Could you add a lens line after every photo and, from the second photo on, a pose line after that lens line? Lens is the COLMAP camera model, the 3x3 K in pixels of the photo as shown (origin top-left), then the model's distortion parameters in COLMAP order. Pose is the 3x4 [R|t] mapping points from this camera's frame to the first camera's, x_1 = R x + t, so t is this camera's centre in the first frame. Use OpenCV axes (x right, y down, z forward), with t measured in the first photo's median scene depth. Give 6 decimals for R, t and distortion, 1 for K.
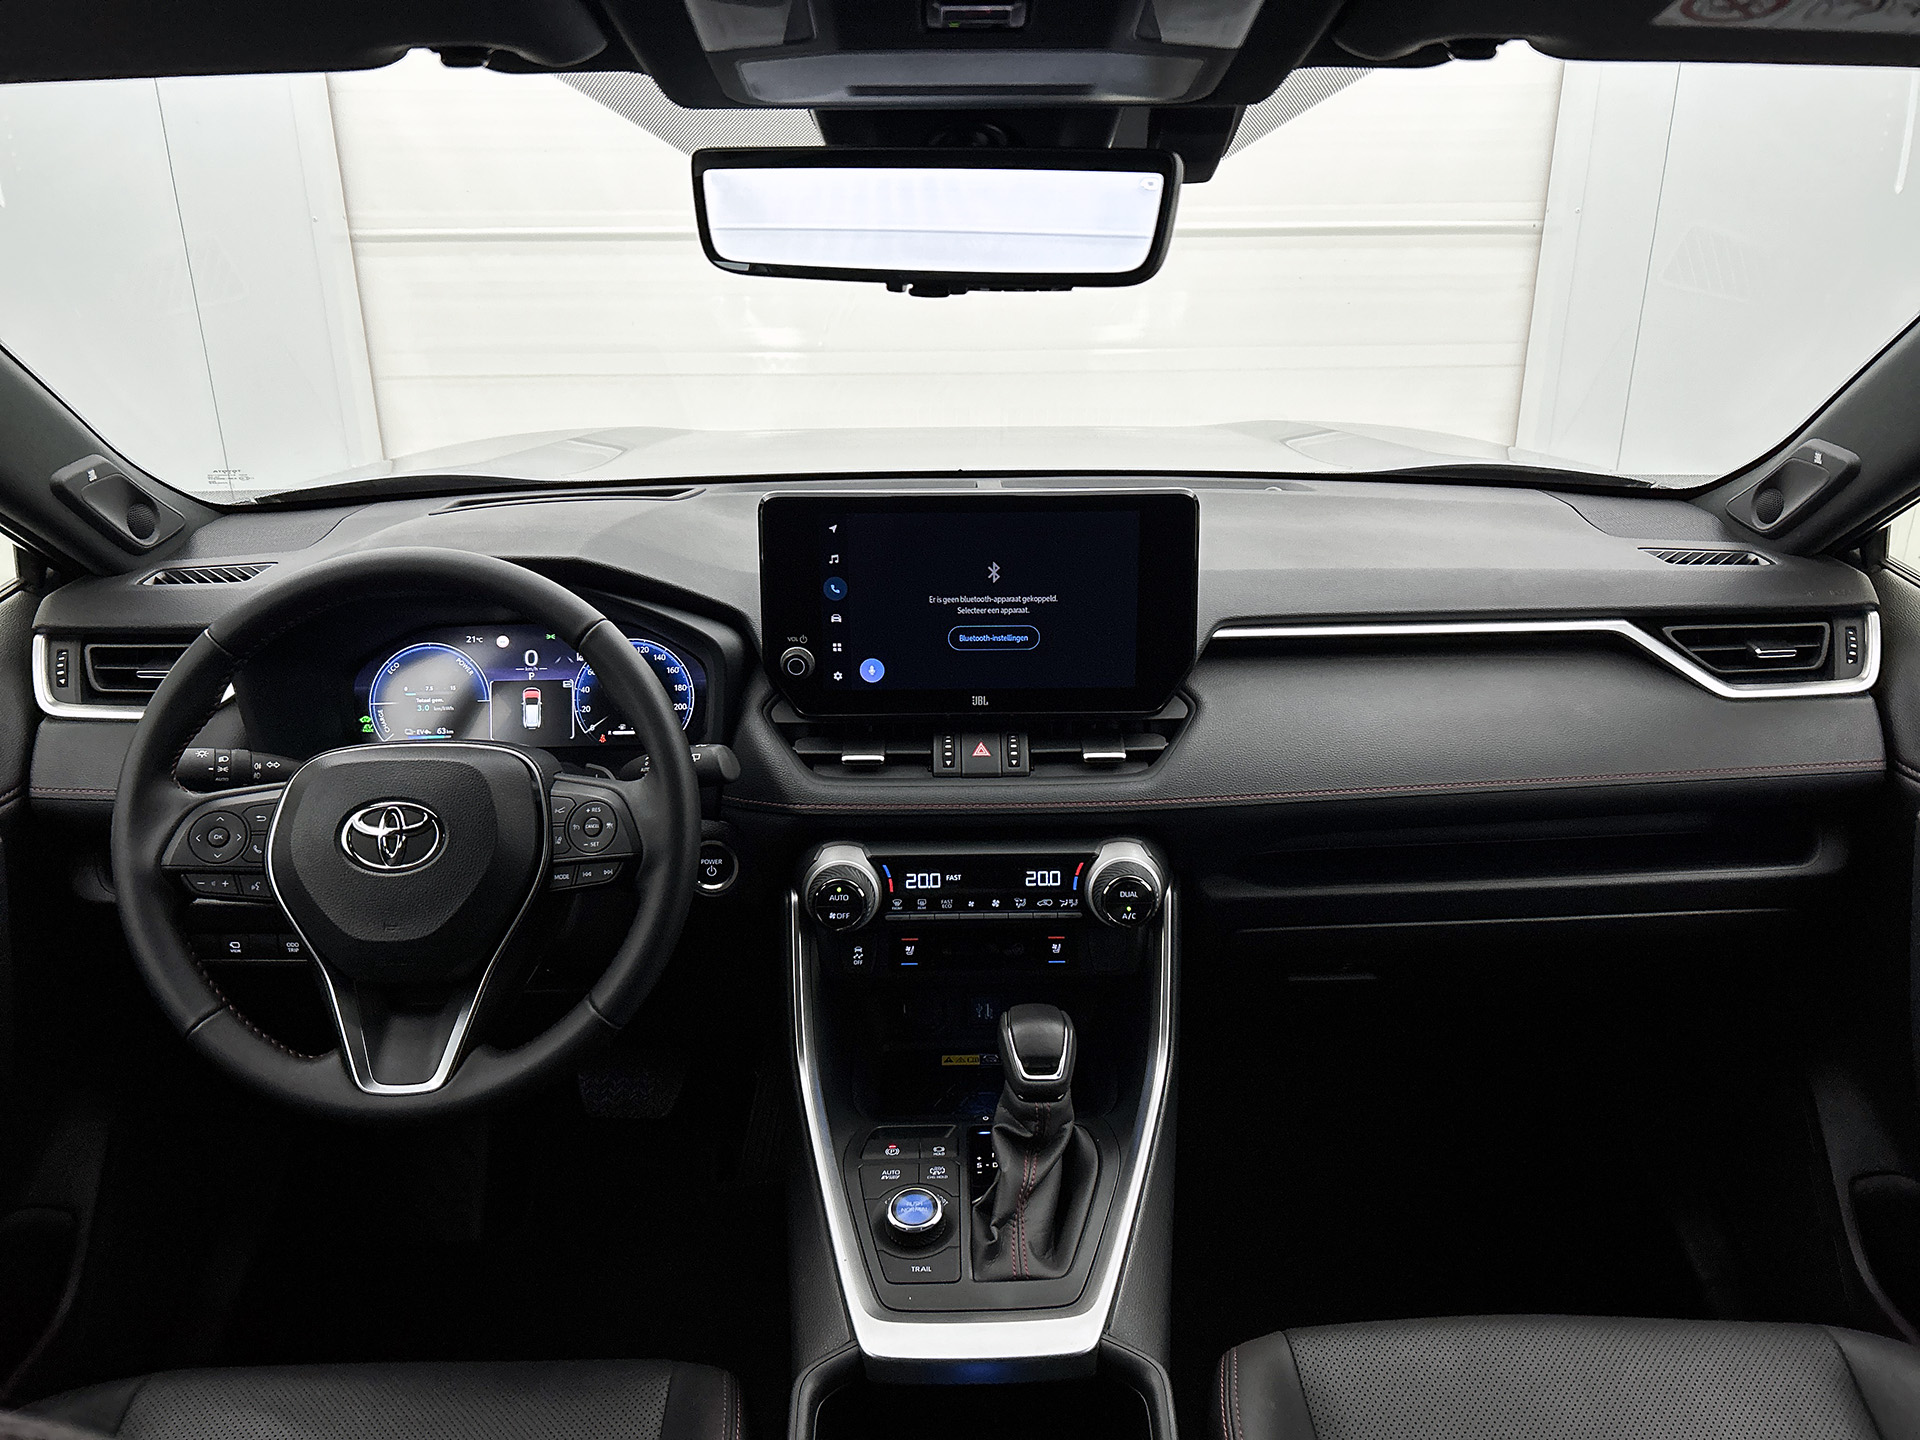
lens RADIAL K [[1516.1, 0, 960.0], [0, 1516.1, 720.0], [0, 0, 1]] dist [0.001648, -0.036093]
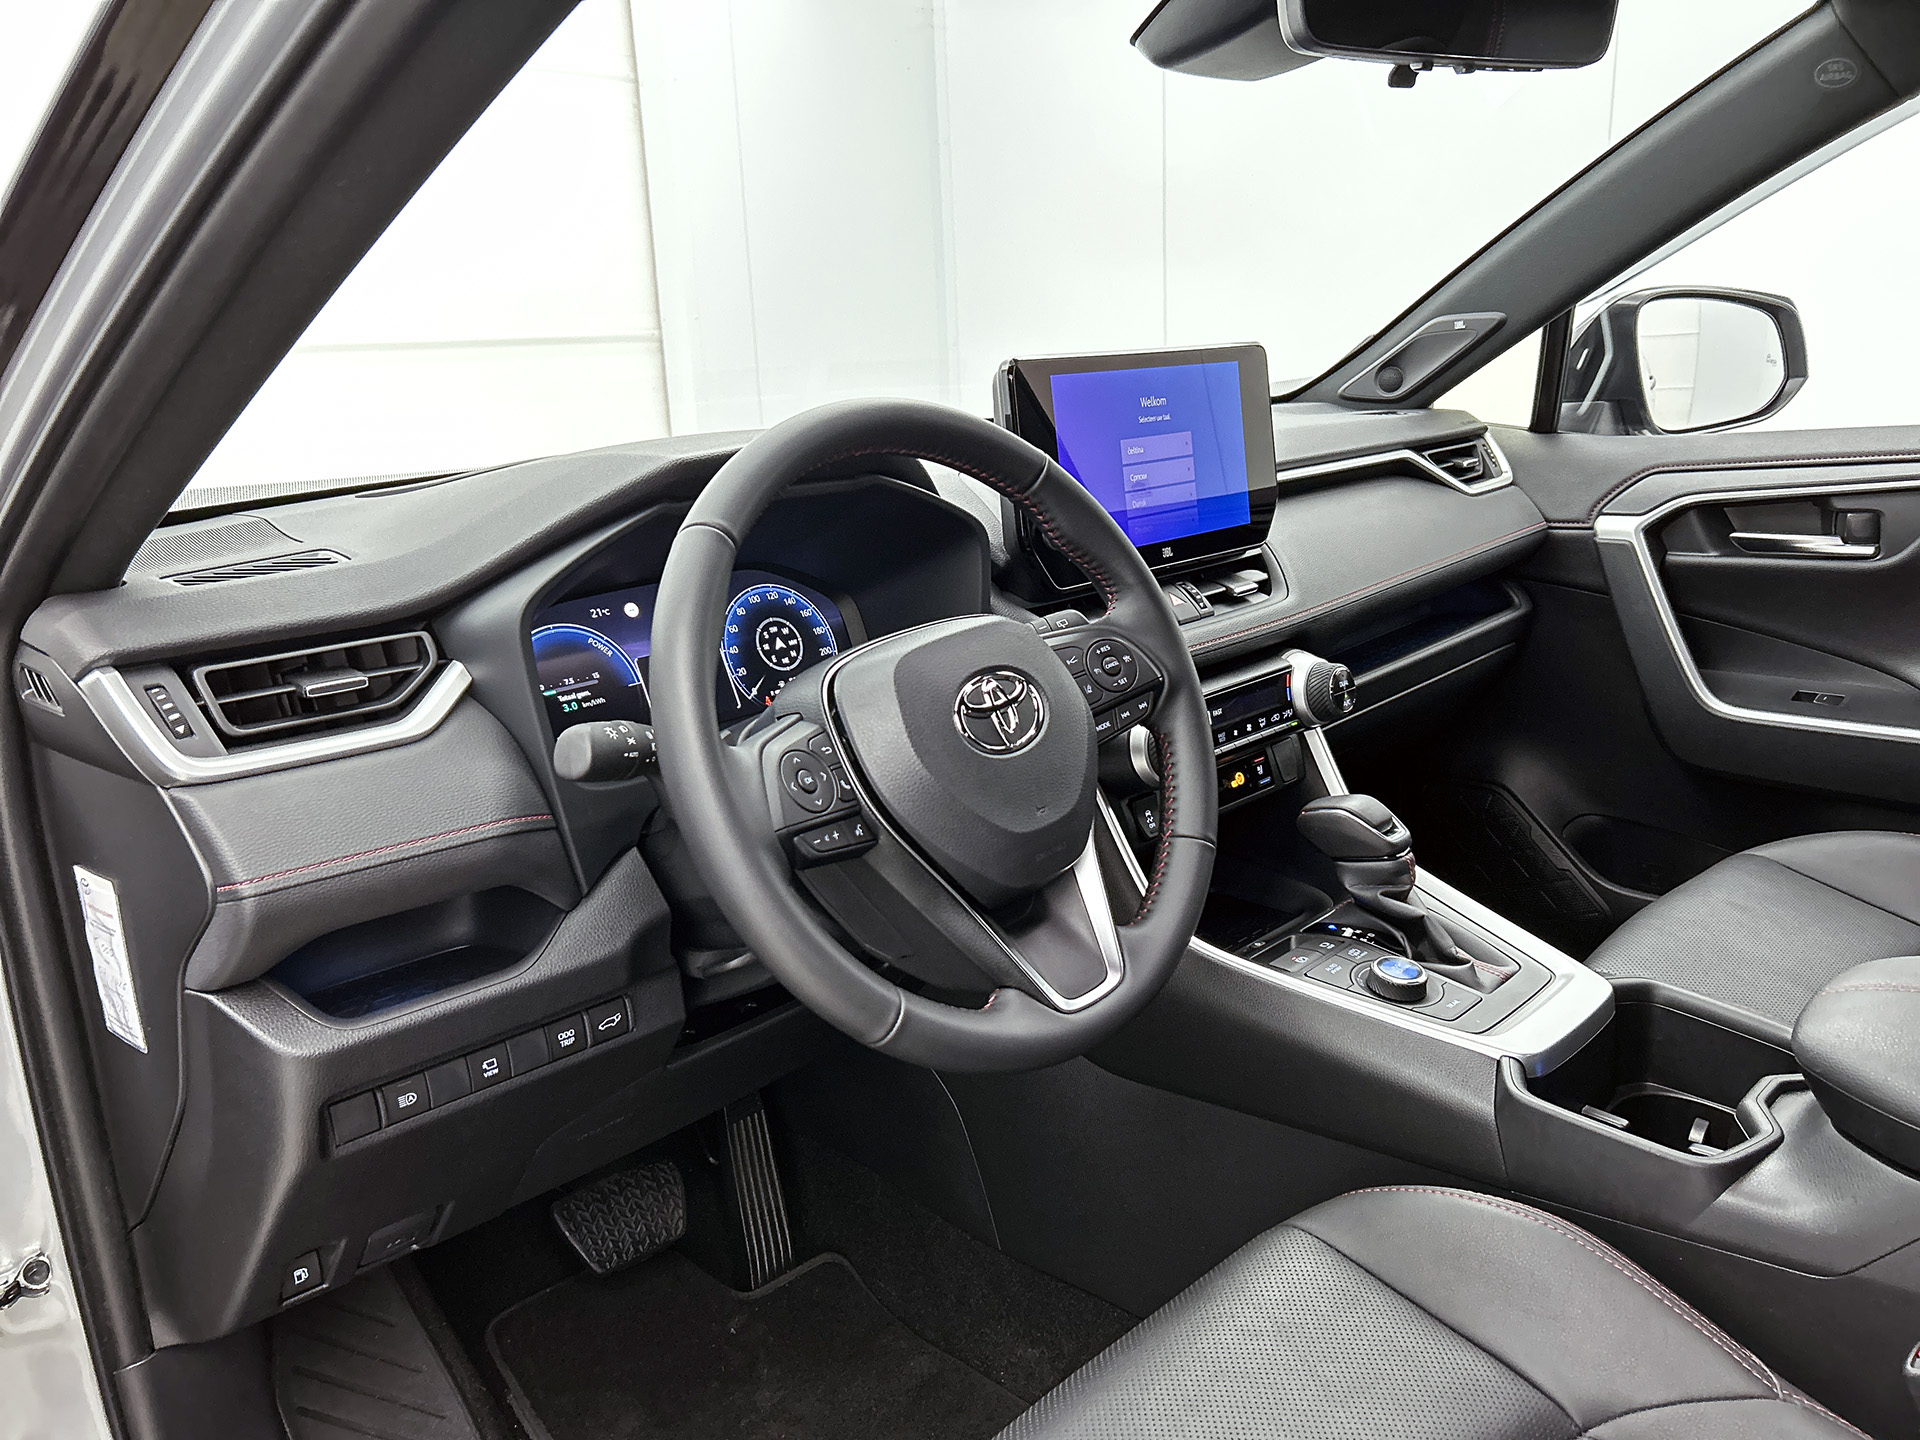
lens RADIAL K [[1516.1, 0, 960.0], [0, 1516.1, 720.0], [0, 0, 1]] dist [0.001648, -0.036093]
pose [[0.705728, -0.196939, 0.680561, -0.789704], [0.286817, 0.957771, -0.020266, 0.075041], [-0.647830, 0.209499, 0.732411, 0.334693]]
